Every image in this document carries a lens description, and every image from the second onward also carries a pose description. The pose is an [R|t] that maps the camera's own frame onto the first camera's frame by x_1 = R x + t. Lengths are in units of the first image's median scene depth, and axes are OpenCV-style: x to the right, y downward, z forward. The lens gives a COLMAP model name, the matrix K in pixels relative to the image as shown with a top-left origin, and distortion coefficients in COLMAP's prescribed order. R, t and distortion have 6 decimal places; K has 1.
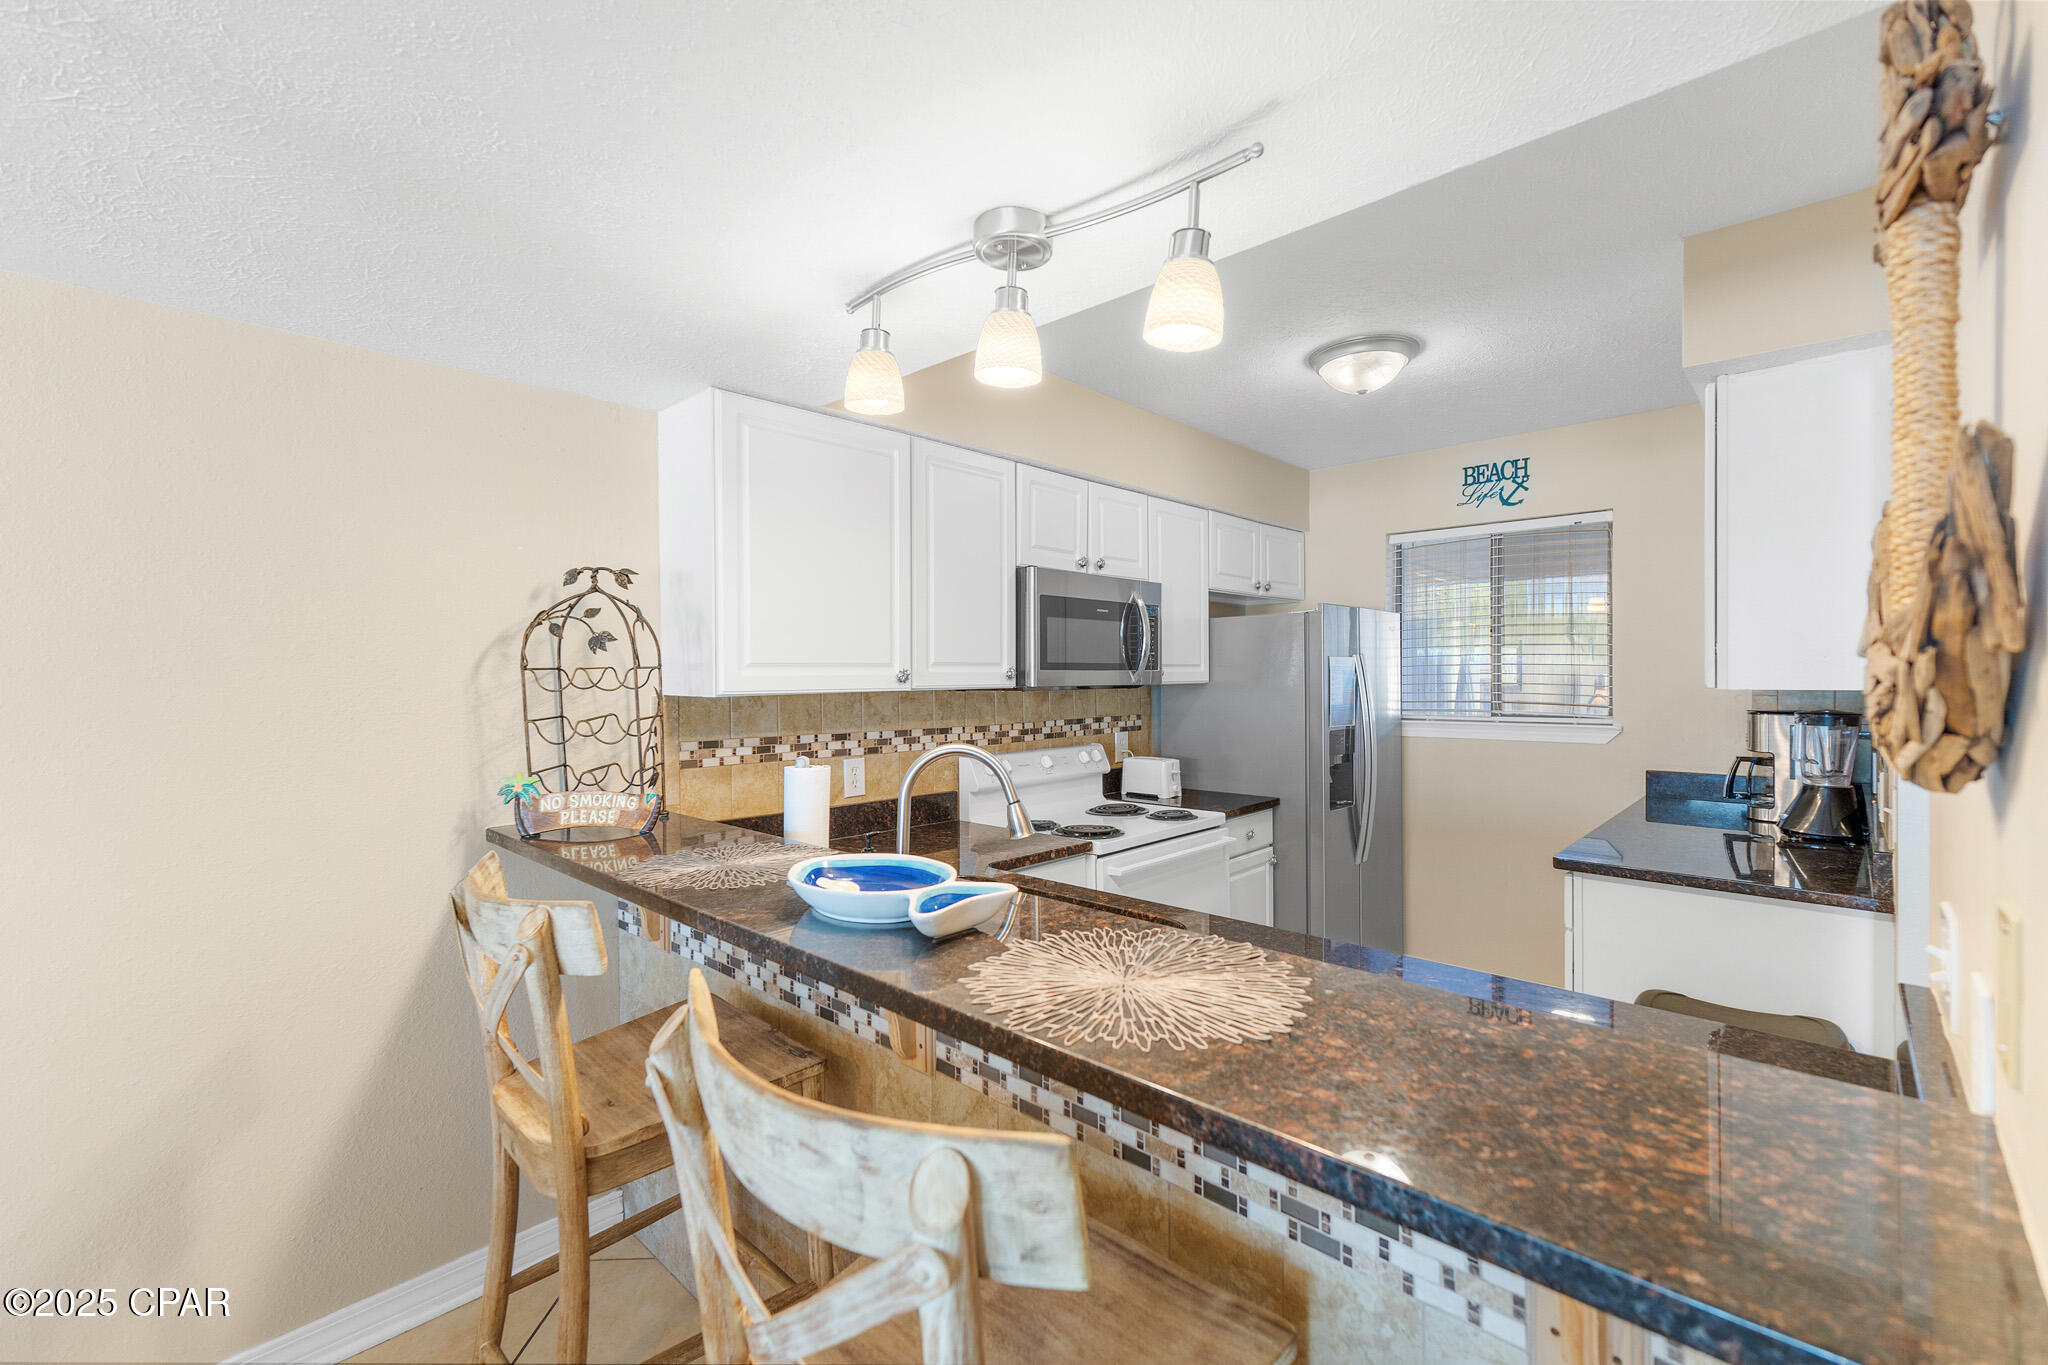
lens RADIAL K [[873.4, 0, 1014.2], [0, 873.4, 674.1], [0, 0, 1]] dist [-0.000736, 0.000001]
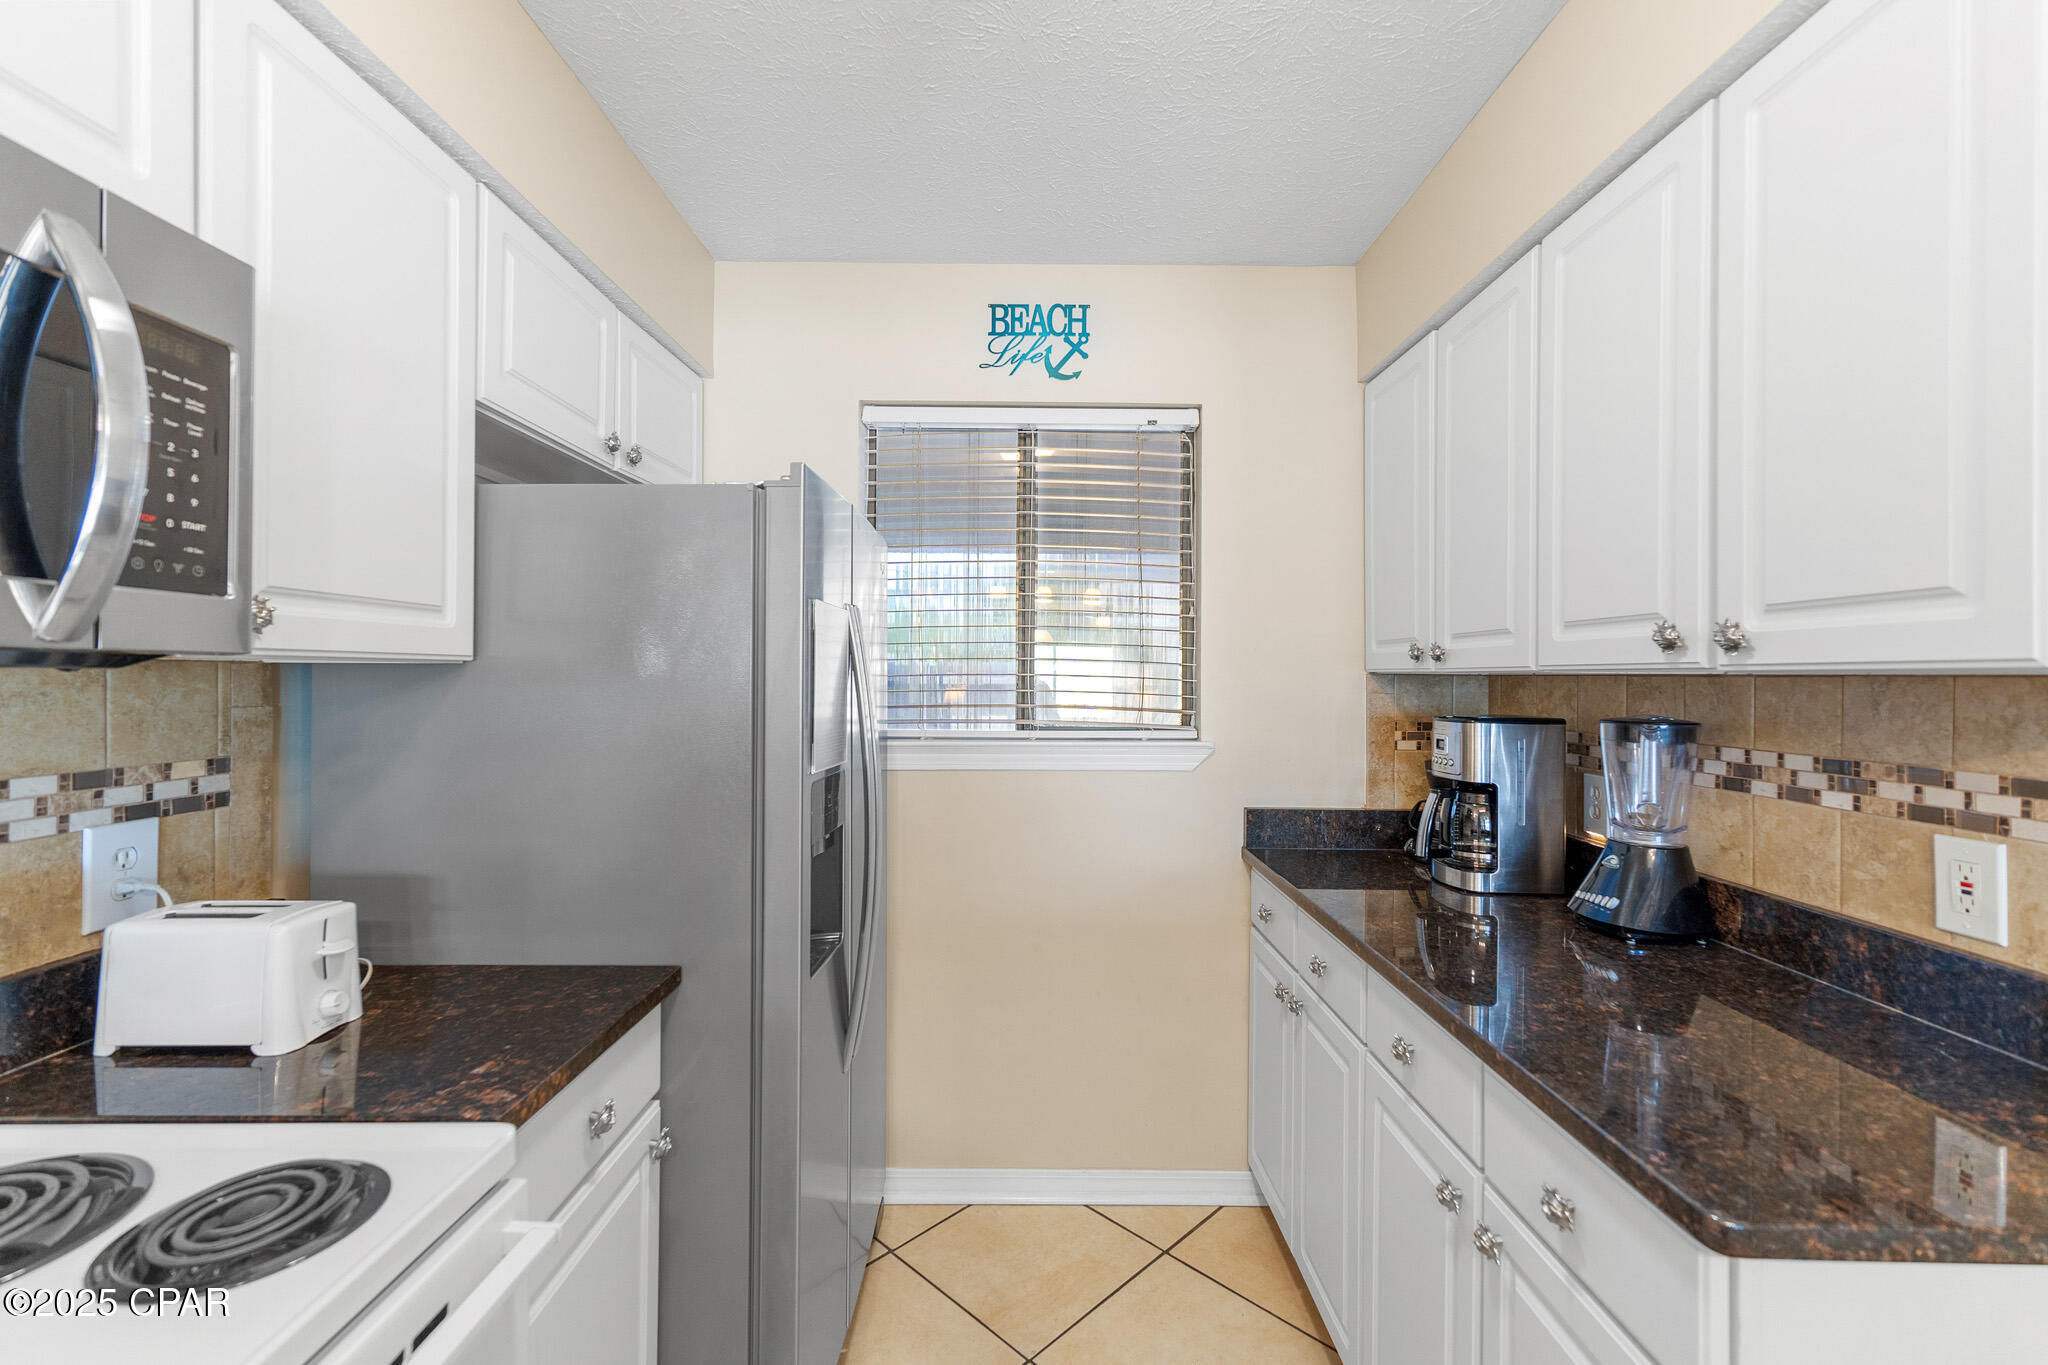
lens RADIAL K [[873.4, 0, 1025.4], [0, 873.4, 671.6], [0, 0, 1]] dist [-0.000736, 0.000001]
pose [[0.729703, 0.015961, 0.683578, 0.145294], [-0.011853, 0.999873, -0.010693, 0.015587], [-0.683662, -0.000299, 0.729799, 0.590733]]
